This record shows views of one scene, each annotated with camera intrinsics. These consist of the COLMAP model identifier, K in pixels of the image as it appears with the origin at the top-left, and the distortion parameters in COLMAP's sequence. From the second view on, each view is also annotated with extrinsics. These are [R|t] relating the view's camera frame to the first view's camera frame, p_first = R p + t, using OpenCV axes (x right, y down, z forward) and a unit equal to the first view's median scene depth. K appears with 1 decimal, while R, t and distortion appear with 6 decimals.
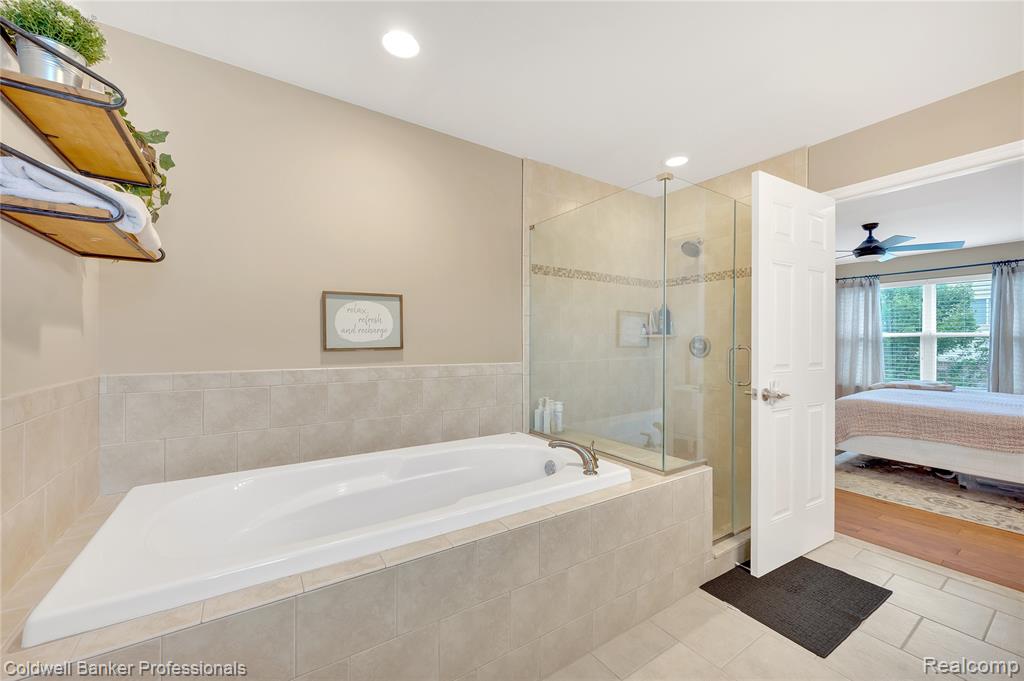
lens RADIAL K [[402.0, 0, 510.7], [0, 402.0, 342.3], [0, 0, 1]] dist [-0.000657, -0.000139]
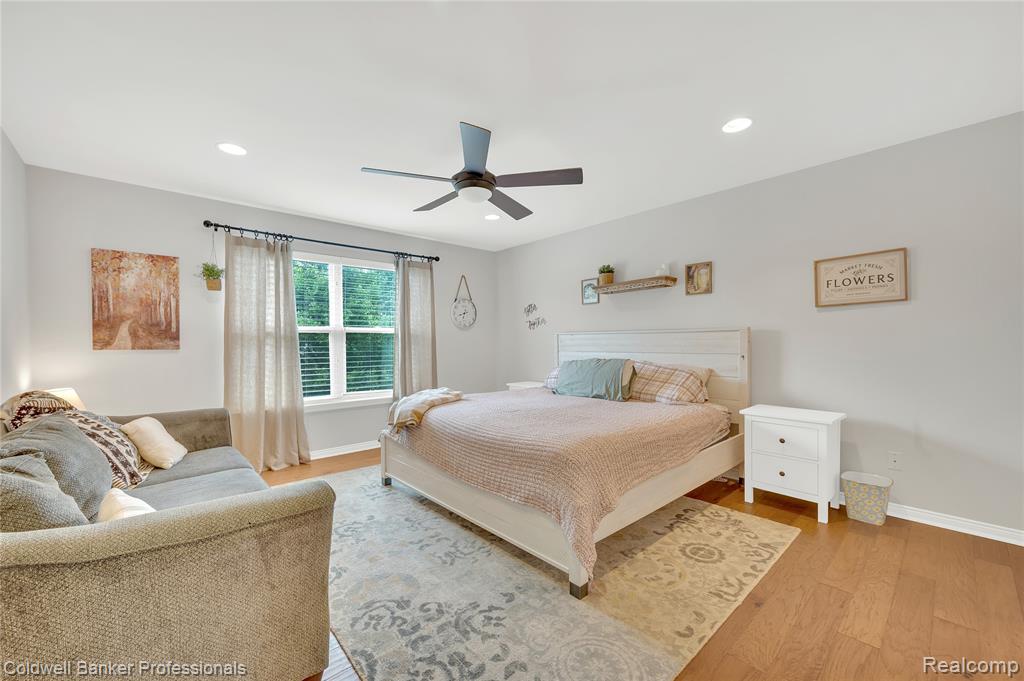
lens RADIAL K [[406.7, 0, 513.7], [0, 406.7, 344.9], [0, 0, 1]] dist [0.000157, -0.000160]
pose [[-0.148399, -0.010208, 0.988875, 0.212112], [0.006879, 0.999912, 0.011355, 0.003948], [-0.988904, 0.008488, -0.148315, 0.772959]]
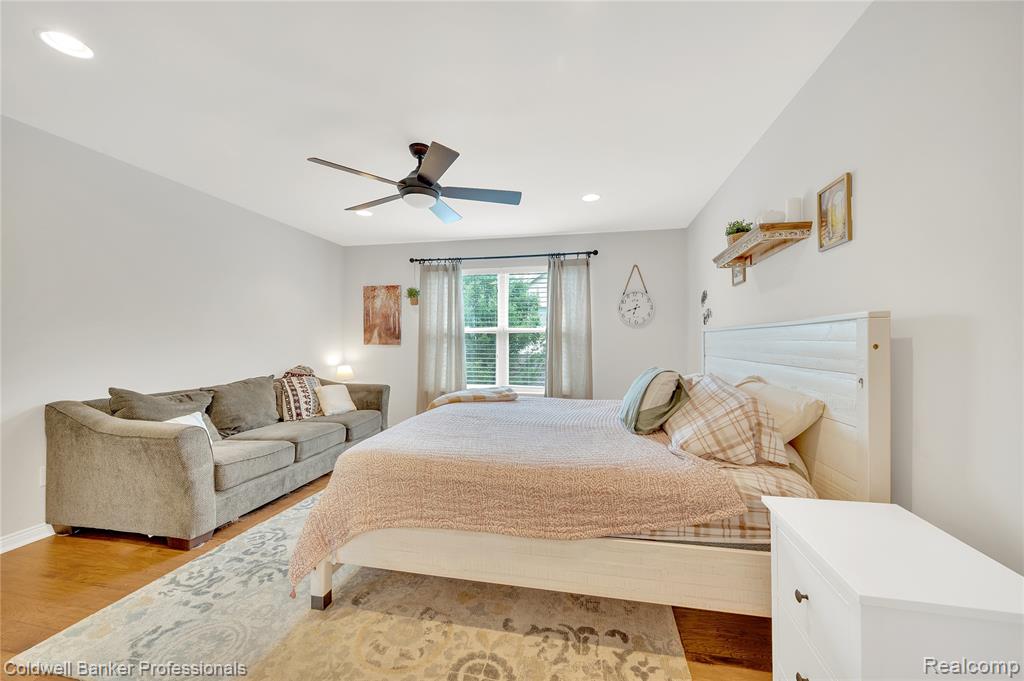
lens RADIAL K [[403.0, 0, 512.0], [0, 403.0, 340.5], [0, 0, 1]] dist [-0.000335, -0.000273]
pose [[0.709134, -0.003160, 0.705066, 0.414364], [0.003221, 0.999994, 0.001243, 0.003444], [-0.705066, 0.001389, 0.709140, 0.341250]]
